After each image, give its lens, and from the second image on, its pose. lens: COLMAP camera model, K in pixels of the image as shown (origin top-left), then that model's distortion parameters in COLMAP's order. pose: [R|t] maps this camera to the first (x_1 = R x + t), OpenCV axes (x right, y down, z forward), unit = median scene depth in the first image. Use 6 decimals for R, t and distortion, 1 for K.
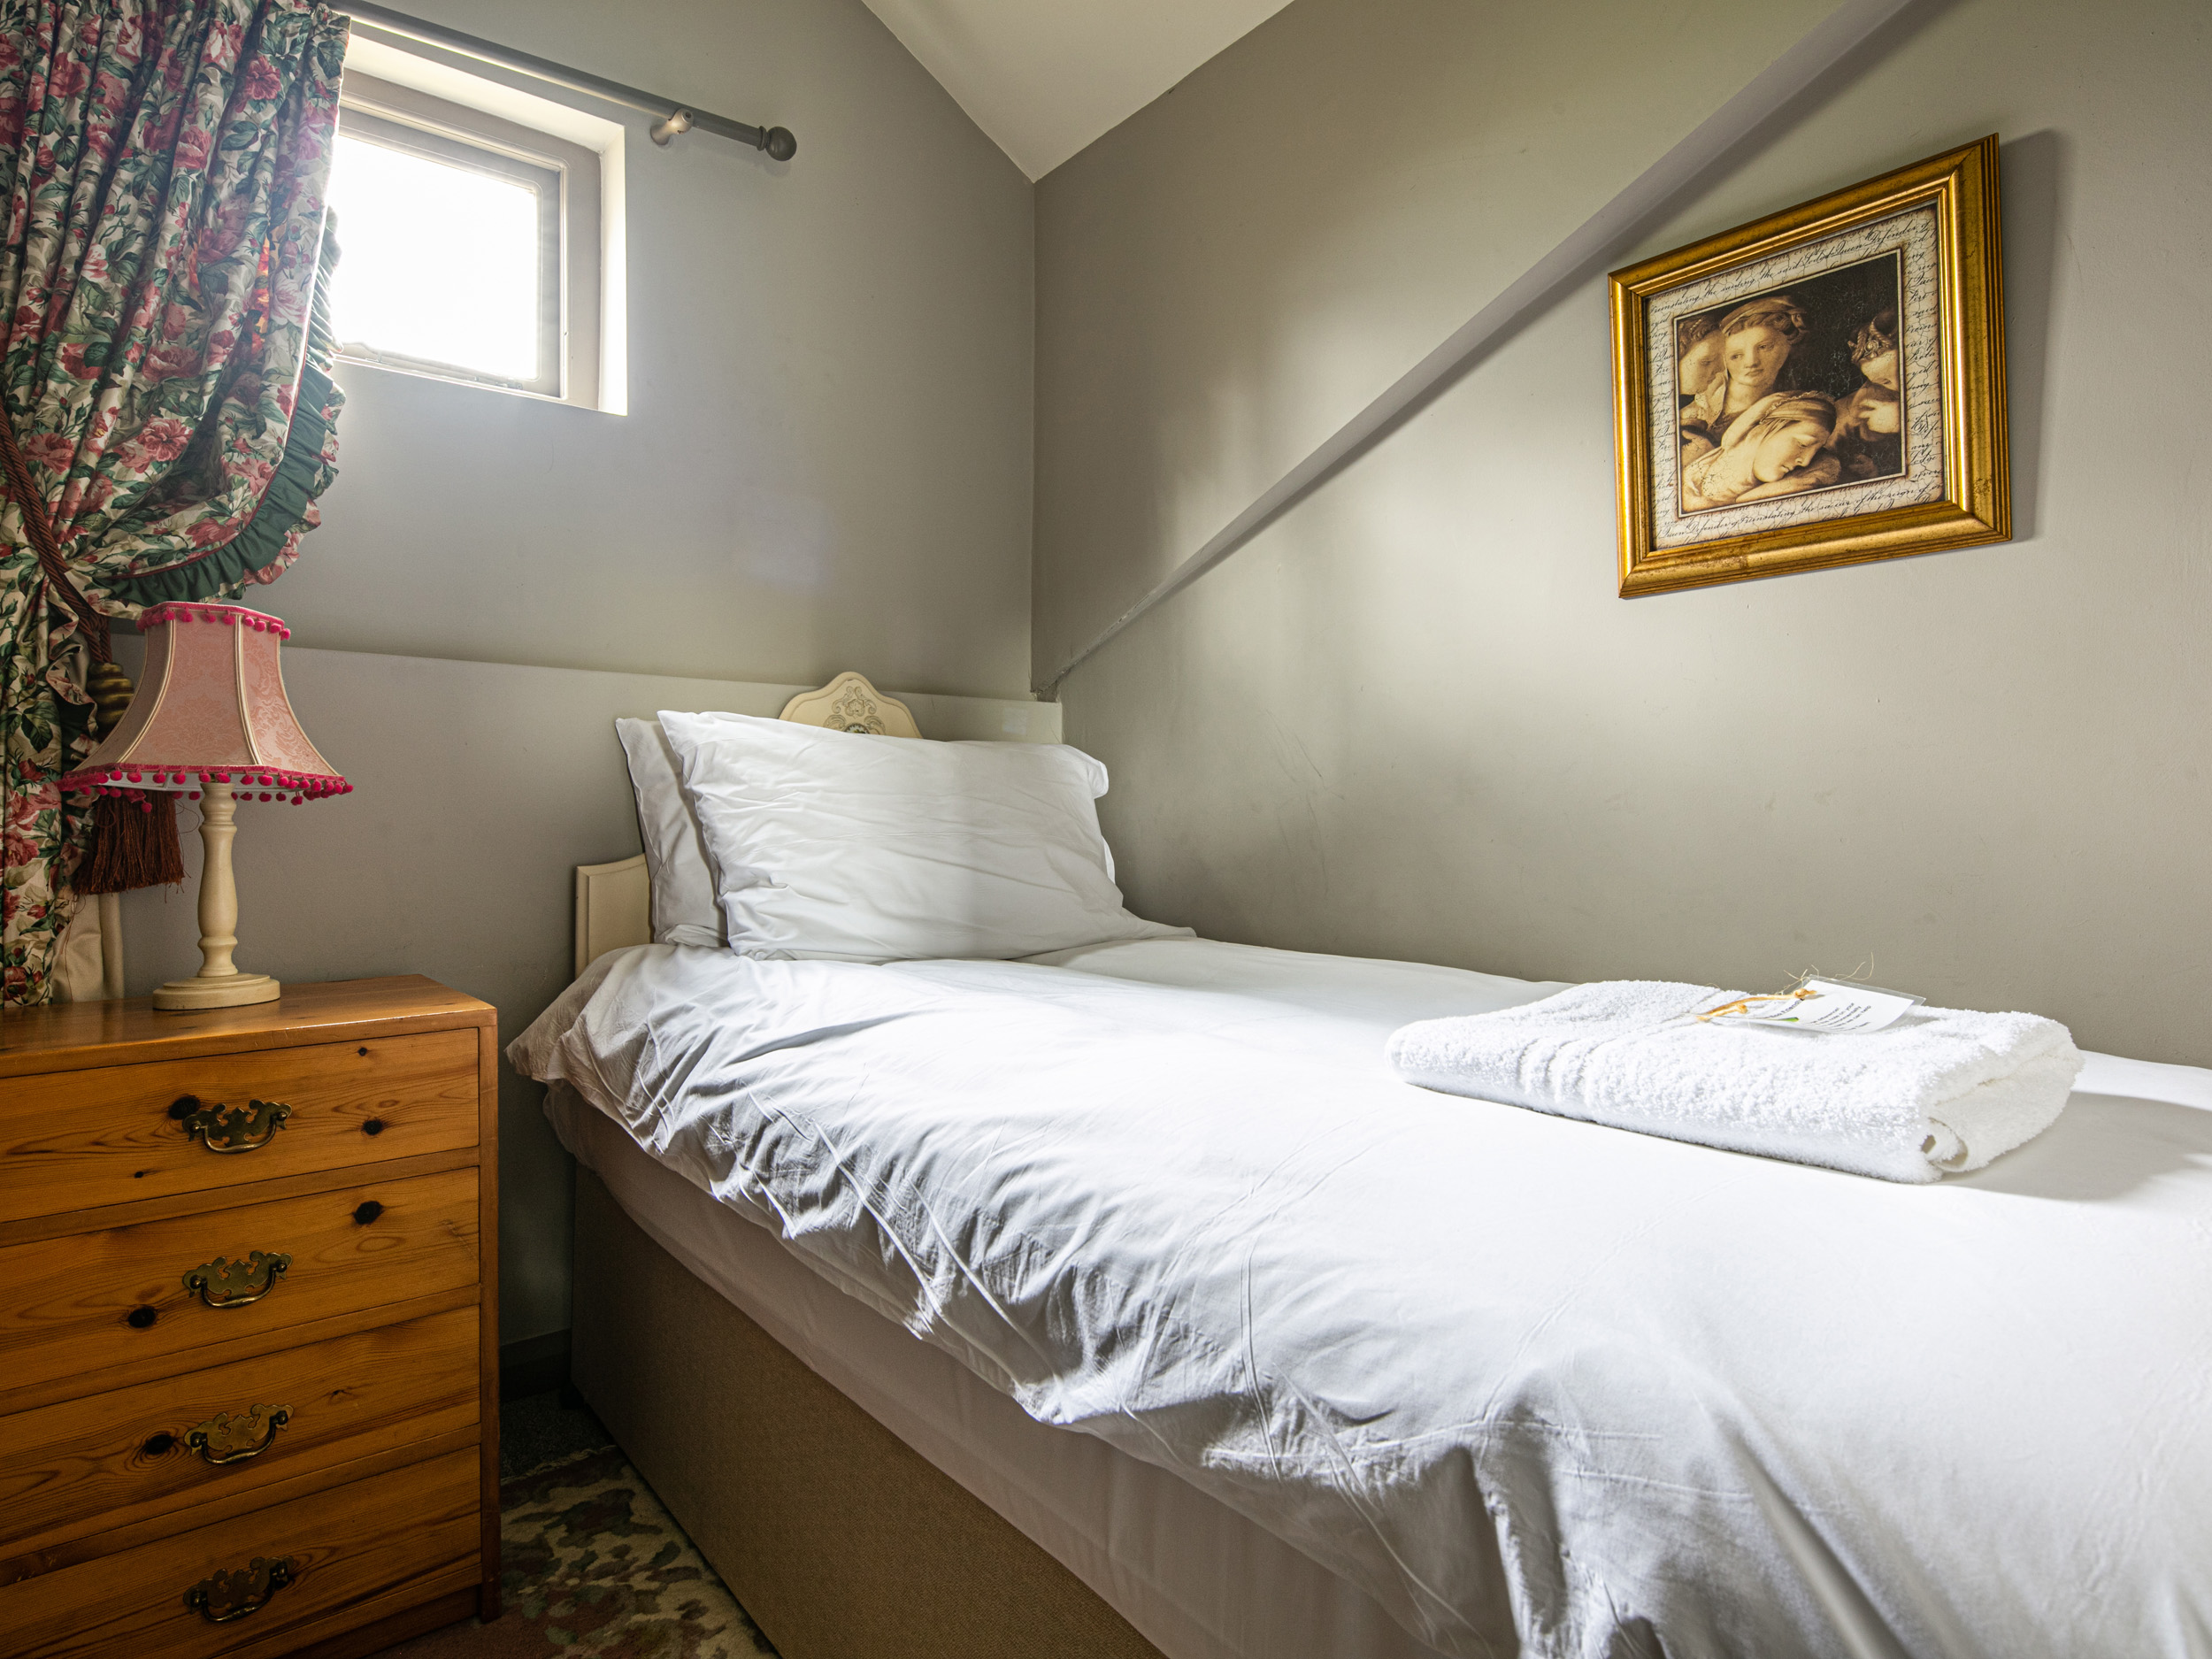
lens RADIAL K [[1218.8, 0, 1109.1], [0, 1218.8, 801.5], [0, 0, 1]] dist [0.000539, -0.000096]
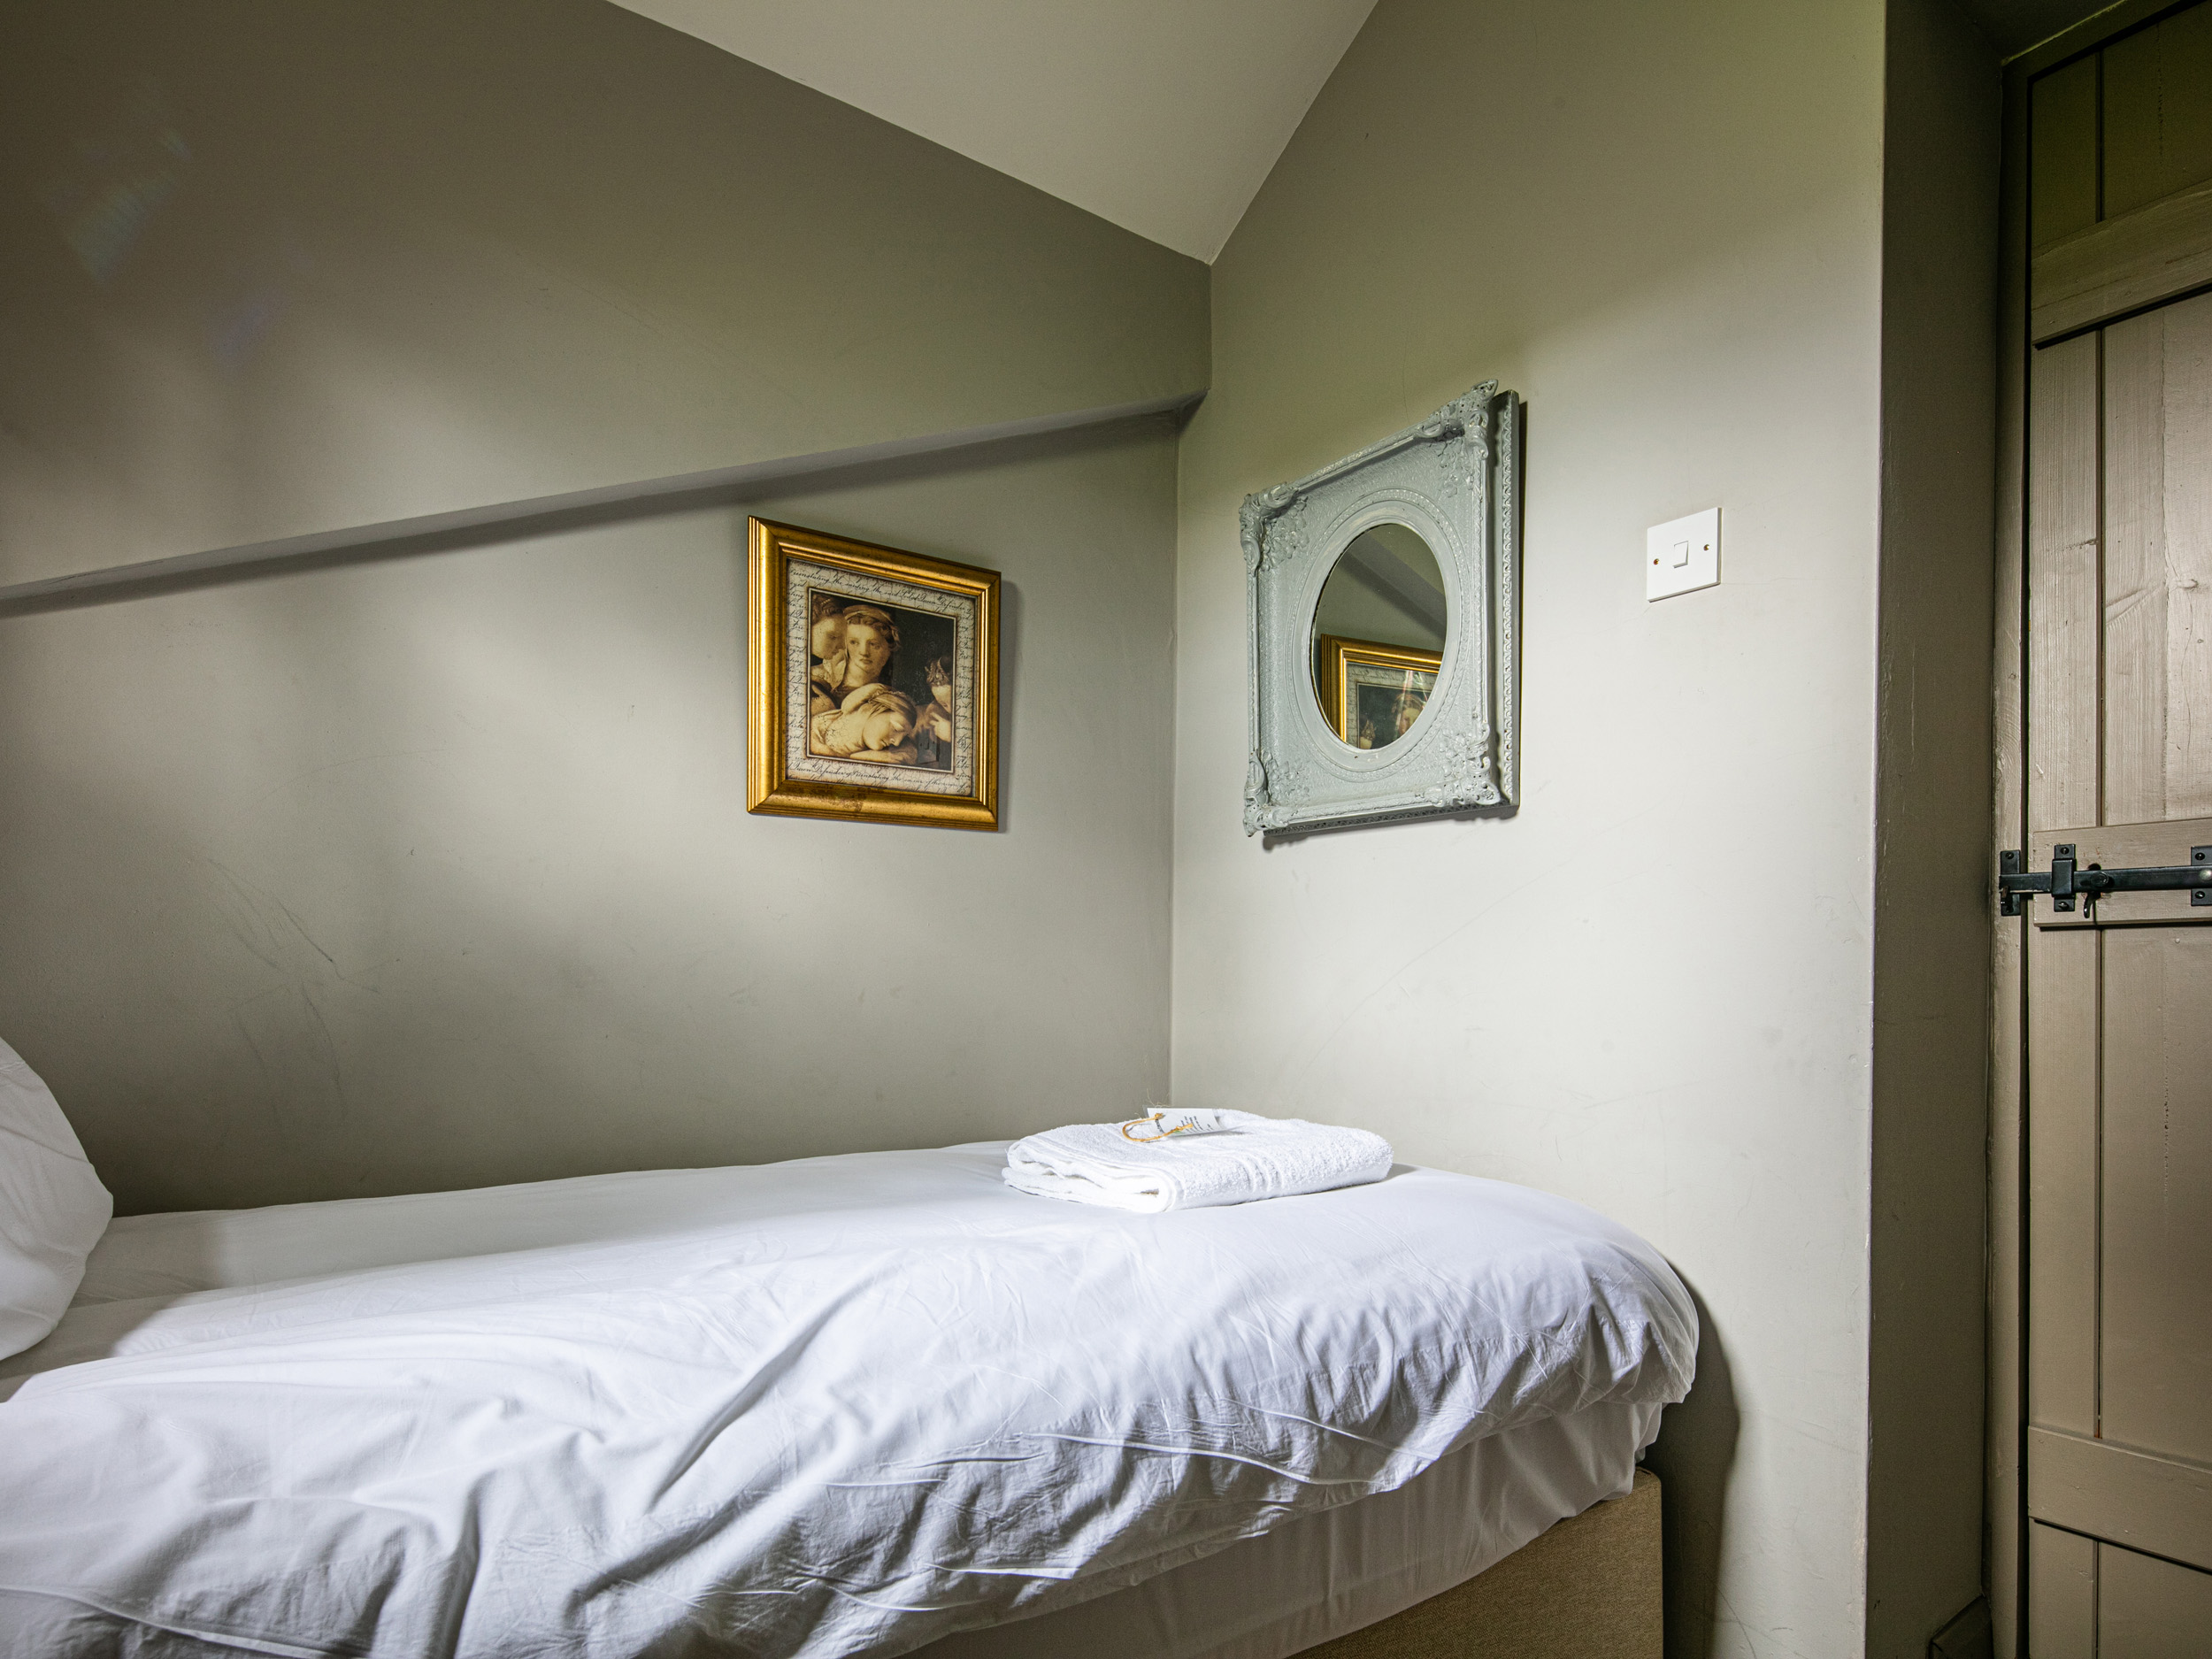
lens RADIAL K [[1217.0, 0, 1107.0], [0, 1217.0, 996.6], [0, 0, 1]] dist [-0.001353, -0.000562]
pose [[0.055403, -0.011370, 0.998399, -0.787408], [-0.007468, 0.999902, 0.011801, -0.016707], [-0.998436, -0.008109, 0.055313, 0.716881]]
